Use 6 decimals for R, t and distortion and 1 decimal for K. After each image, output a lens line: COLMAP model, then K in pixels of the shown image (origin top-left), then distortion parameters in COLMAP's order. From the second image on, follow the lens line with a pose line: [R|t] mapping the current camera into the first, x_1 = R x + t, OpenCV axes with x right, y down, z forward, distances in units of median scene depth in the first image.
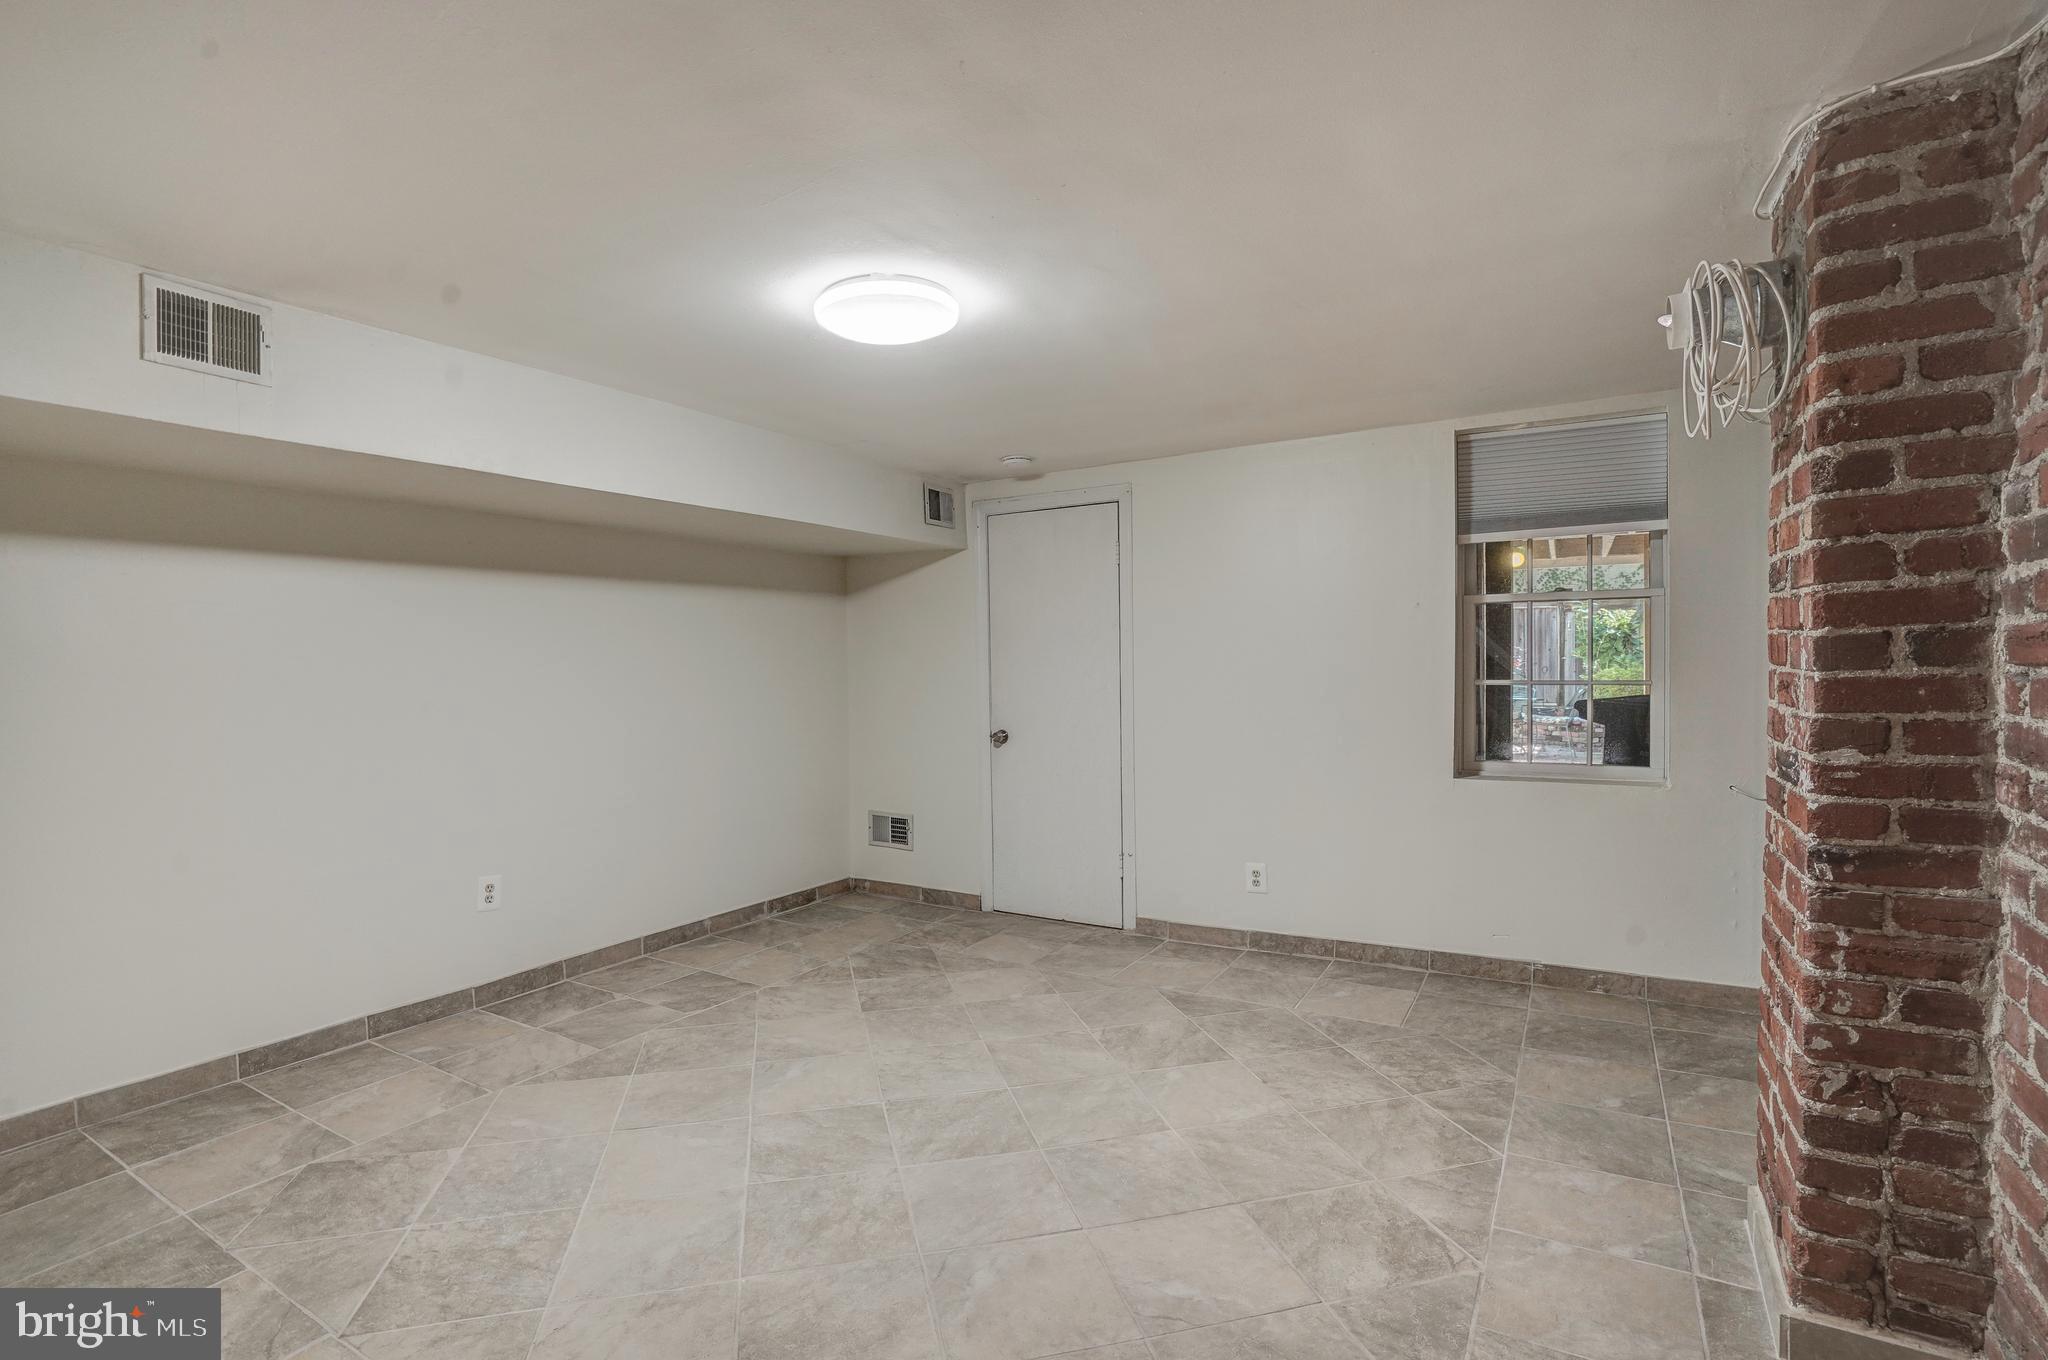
lens RADIAL K [[922.2, 0, 1021.6], [0, 922.2, 674.1], [0, 0, 1]] dist [-0.004198, 0.000289]
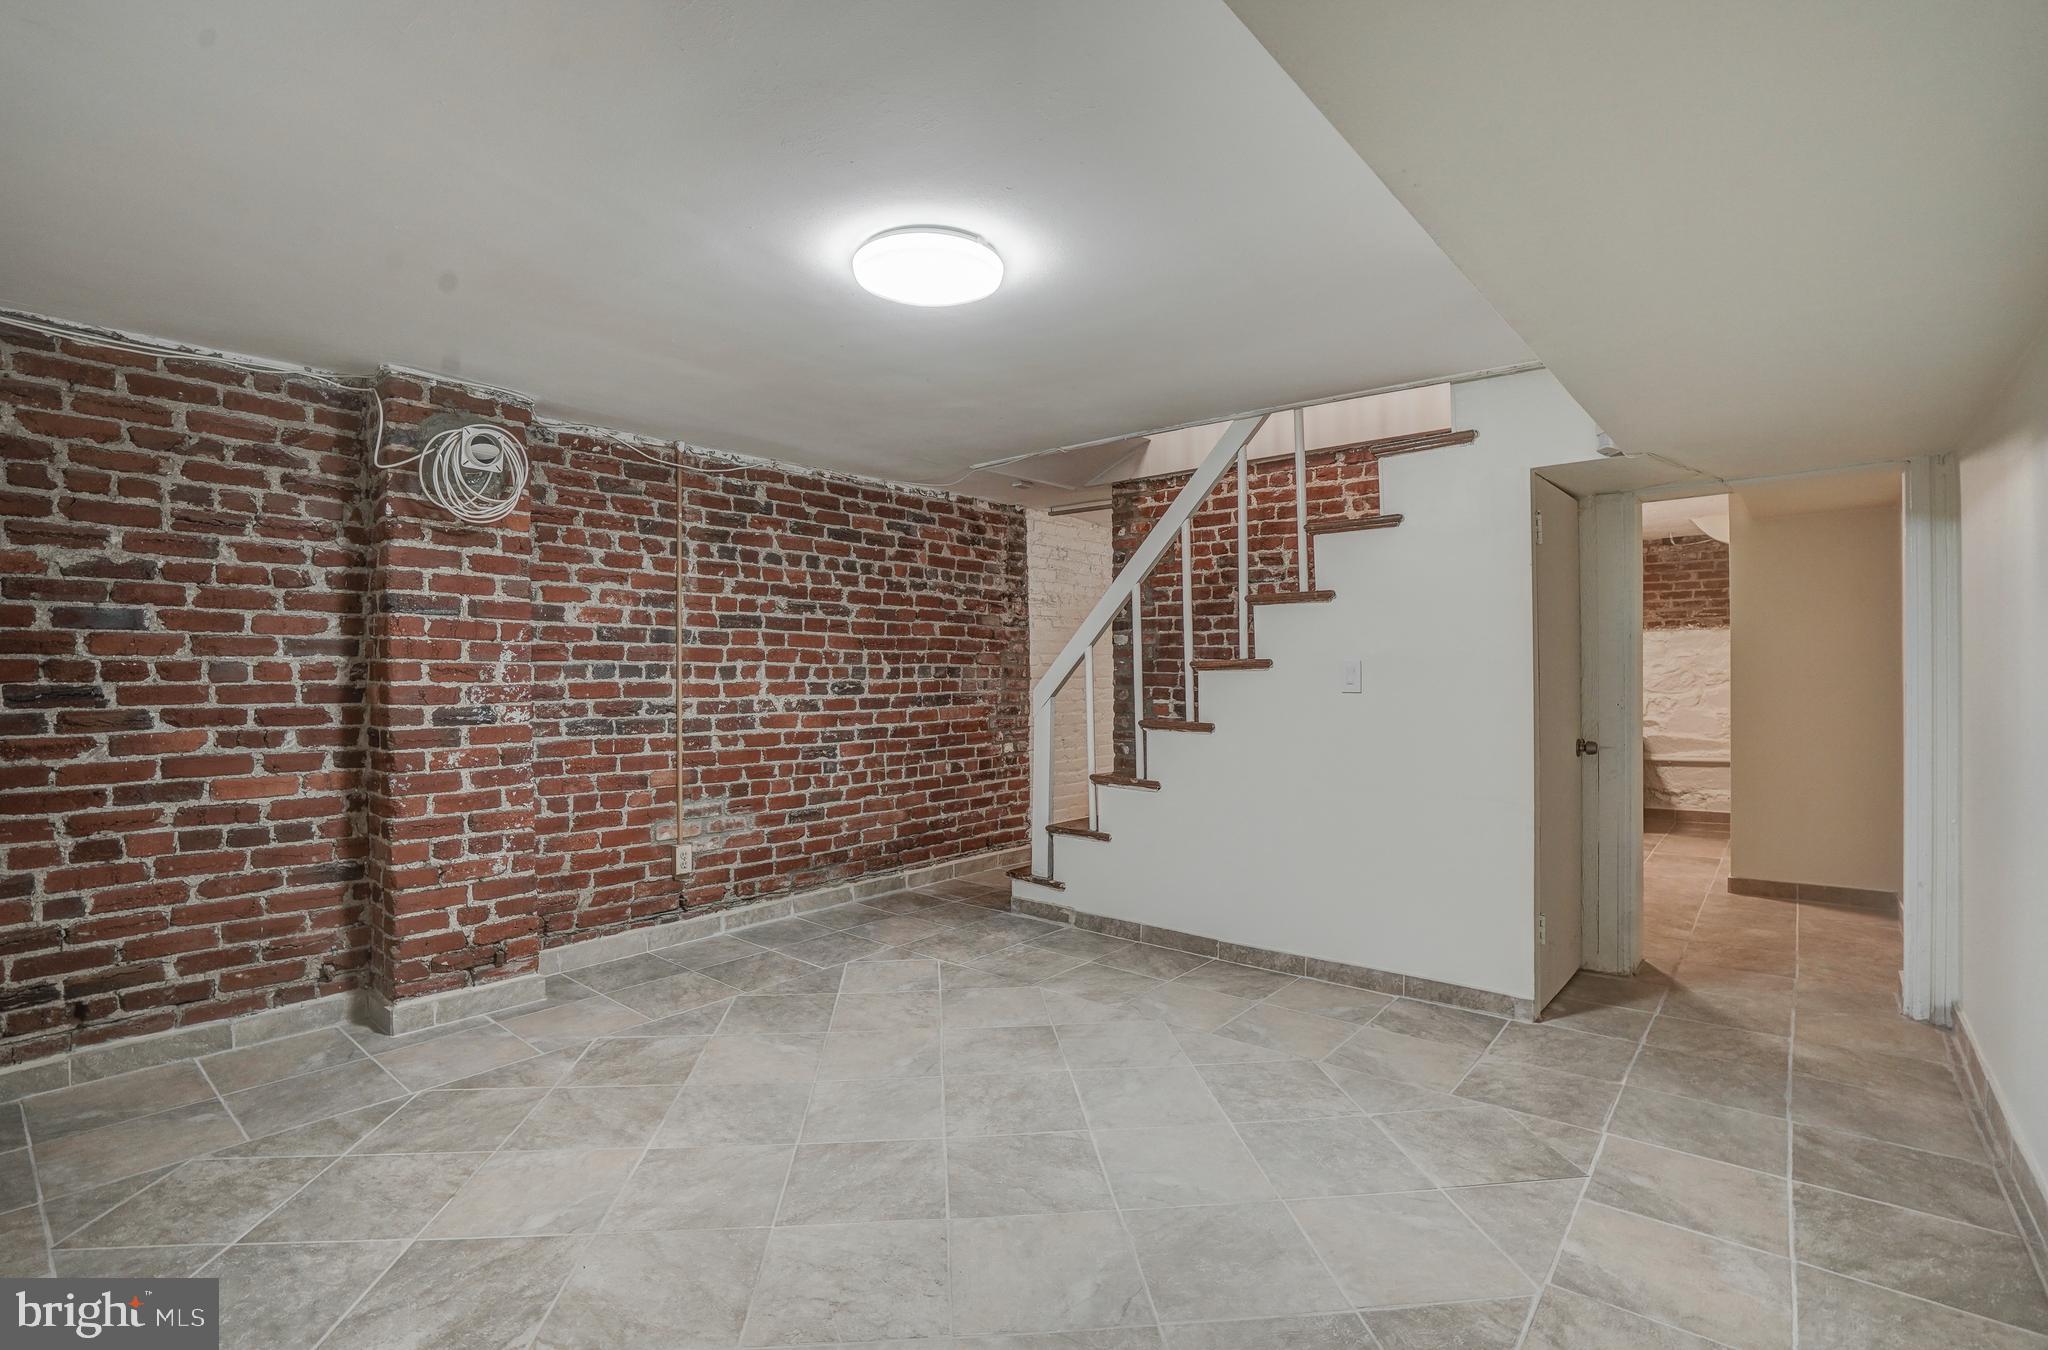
lens RADIAL K [[922.2, 0, 1025.3], [0, 922.2, 675.5], [0, 0, 1]] dist [-0.004198, 0.000289]
pose [[-0.987806, 0.023857, 0.153849, -0.366184], [0.025573, 0.999631, 0.009184, 0.023370], [-0.153573, 0.013006, -0.988052, 1.867187]]
